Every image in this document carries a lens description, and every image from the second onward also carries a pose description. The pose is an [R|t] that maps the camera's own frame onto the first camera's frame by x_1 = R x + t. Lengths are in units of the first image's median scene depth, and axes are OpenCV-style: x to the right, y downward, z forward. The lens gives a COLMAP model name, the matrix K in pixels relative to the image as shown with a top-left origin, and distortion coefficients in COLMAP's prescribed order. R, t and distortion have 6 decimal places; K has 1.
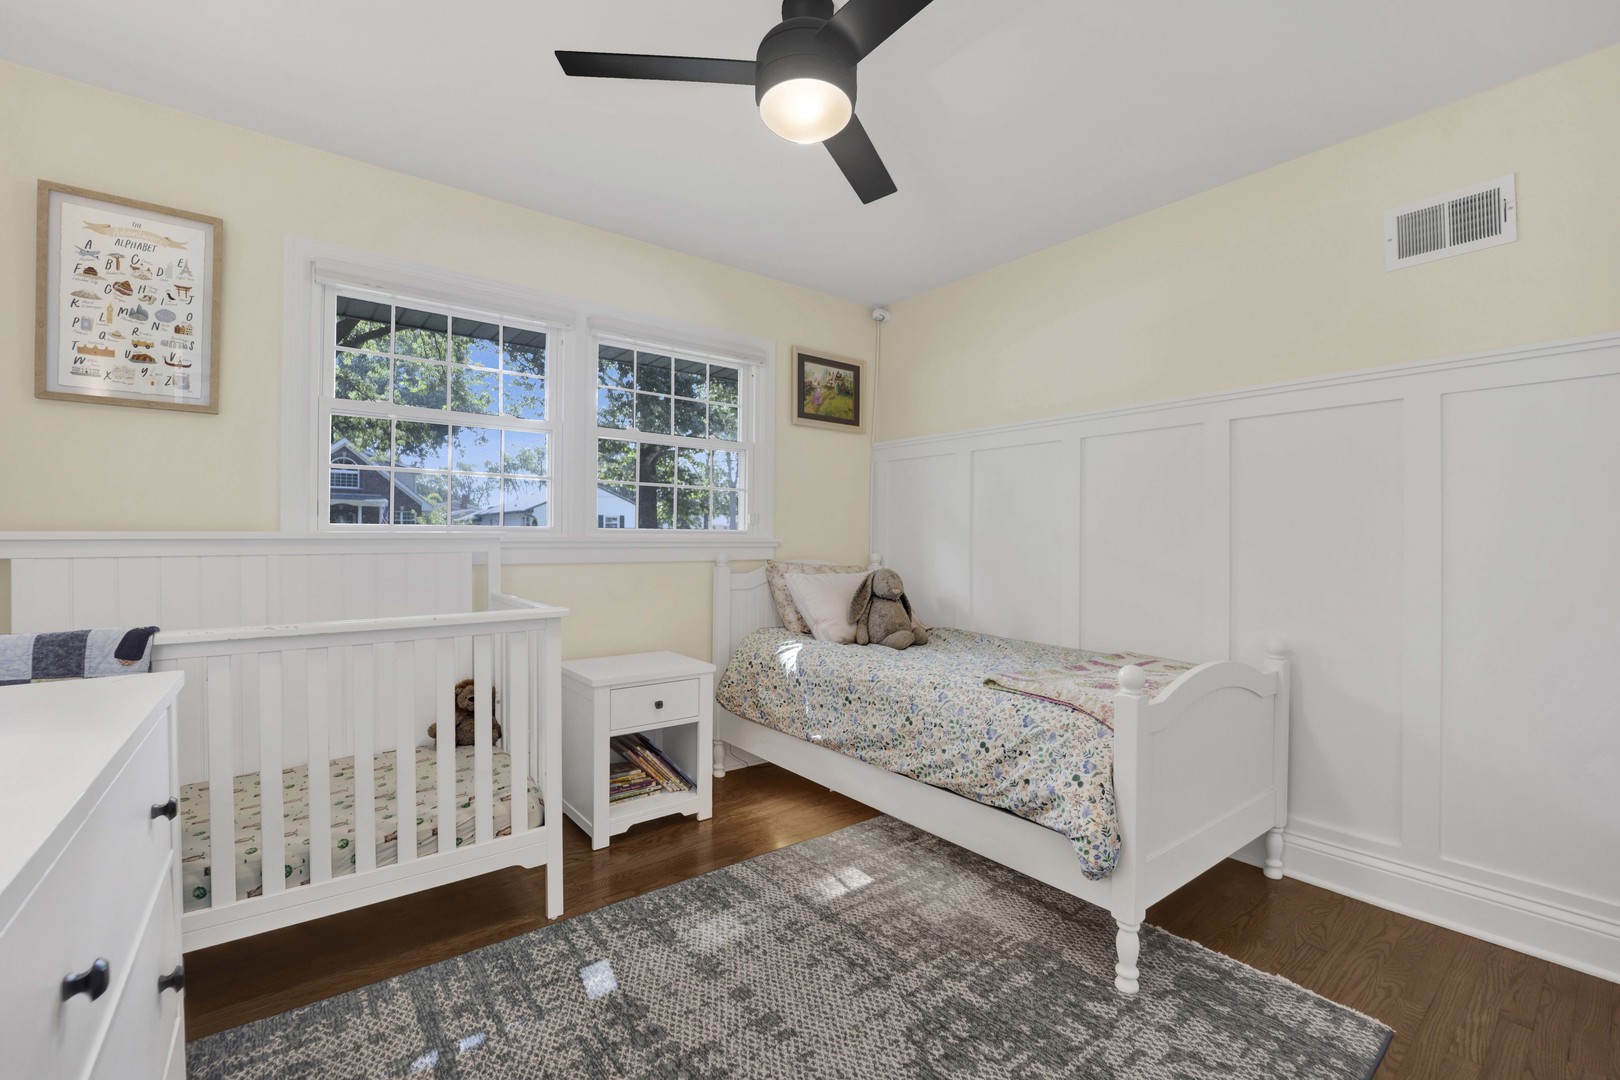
lens RADIAL K [[675.9, 0, 810.0], [0, 675.9, 540.0], [0, 0, 1]] dist [-0.034367, -0.000114]
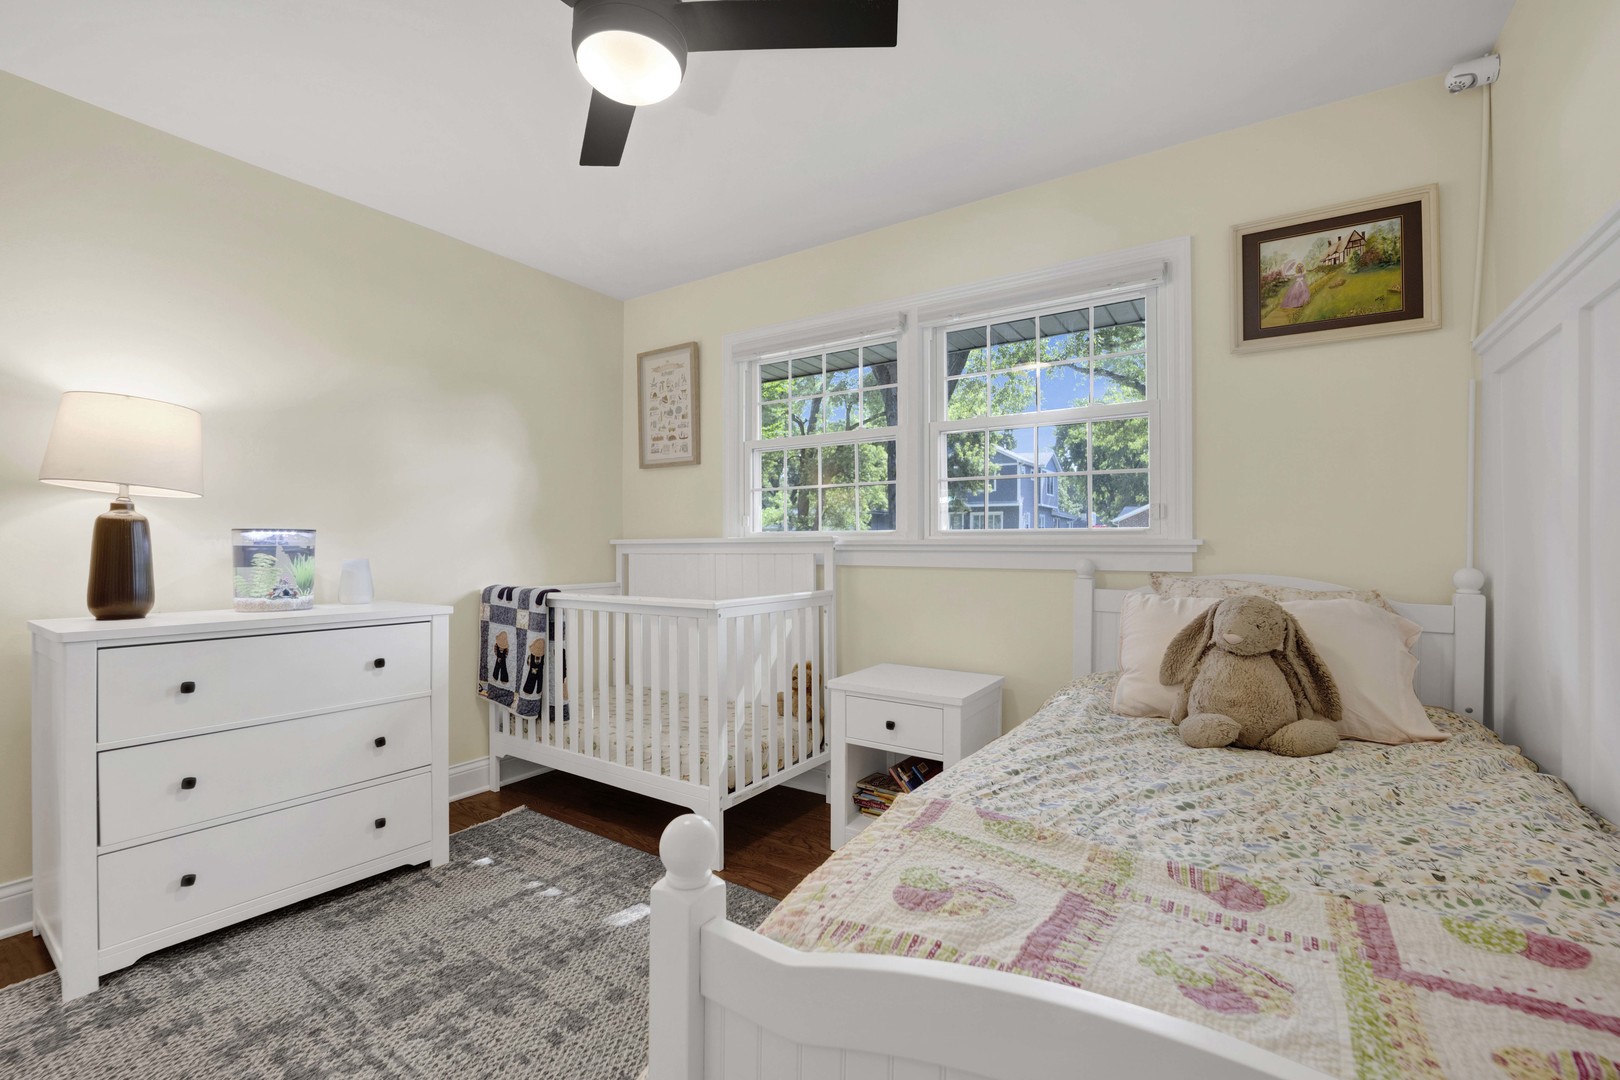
lens RADIAL K [[675.9, 0, 810.0], [0, 675.9, 540.0], [0, 0, 1]] dist [-0.034367, -0.000114]
pose [[0.310829, -0.006305, -0.950445, 0.709594], [0.004843, 0.999976, -0.005050, 0.000006], [0.950453, -0.003033, 0.310852, 0.727161]]
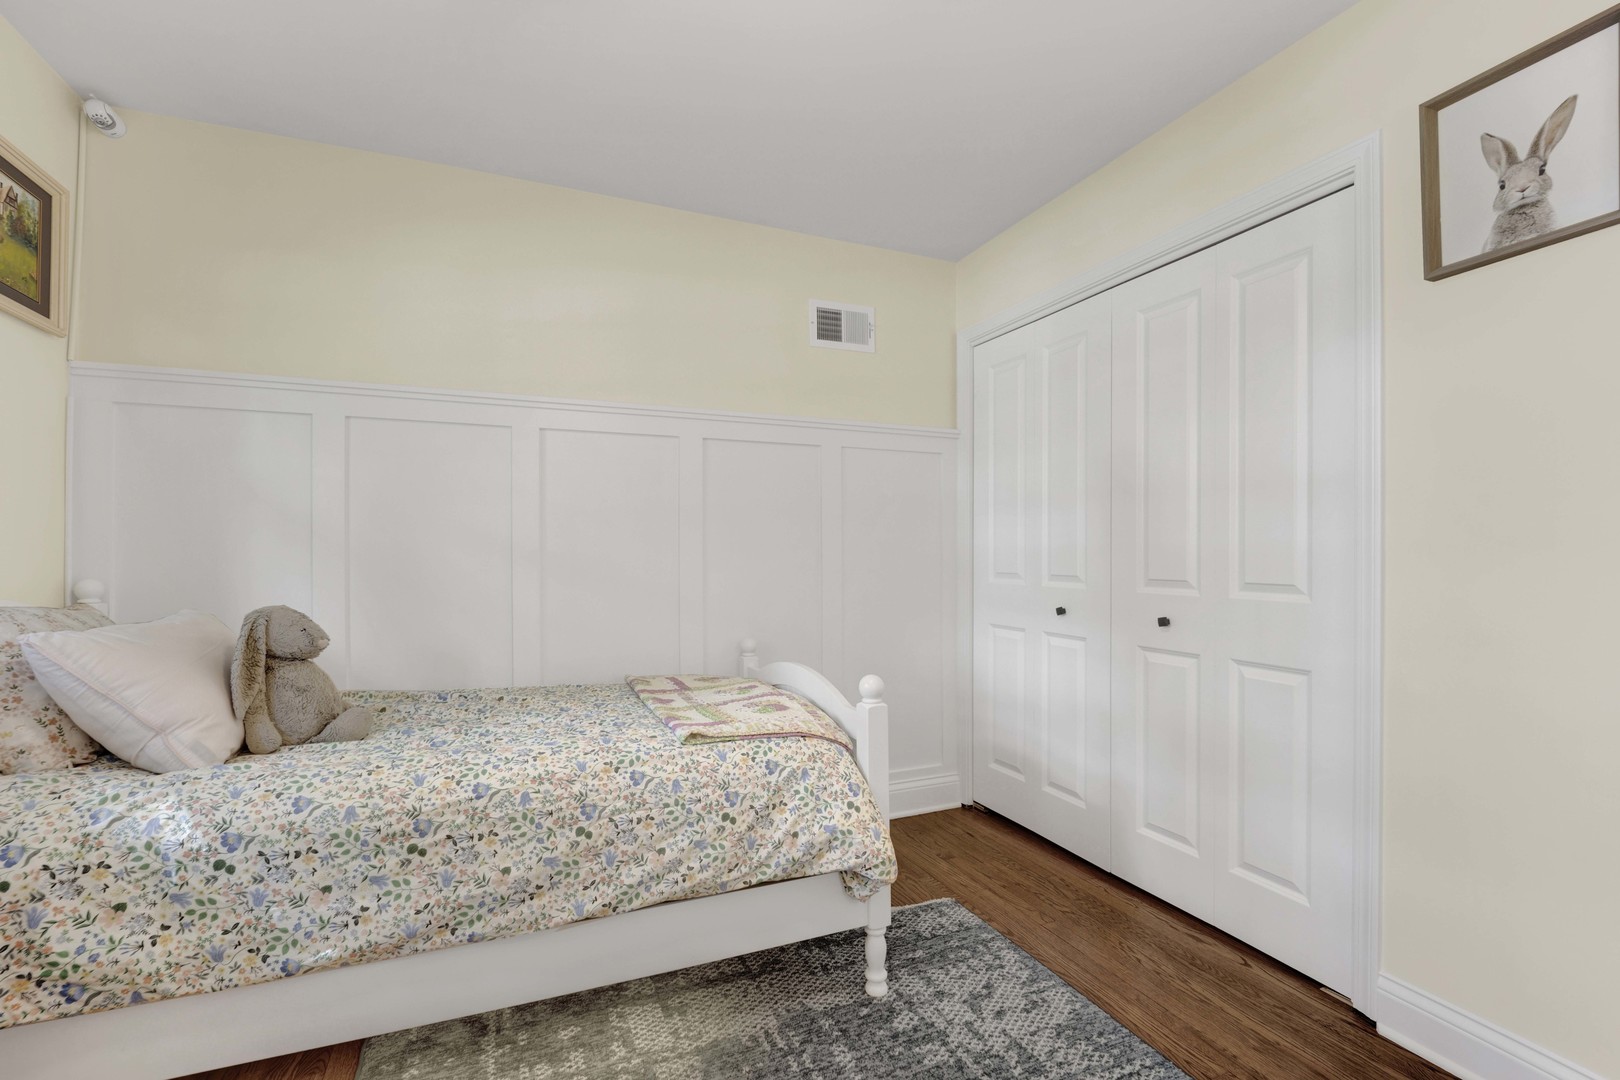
lens RADIAL K [[678.6, 0, 810.0], [0, 678.6, 540.0], [0, 0, 1]] dist [-0.023190, 0.000037]
pose [[0.276534, 0.006621, 0.960981, -0.411801], [-0.003628, 0.999976, -0.005846, -0.010552], [-0.960997, -0.001870, 0.276551, 0.604086]]
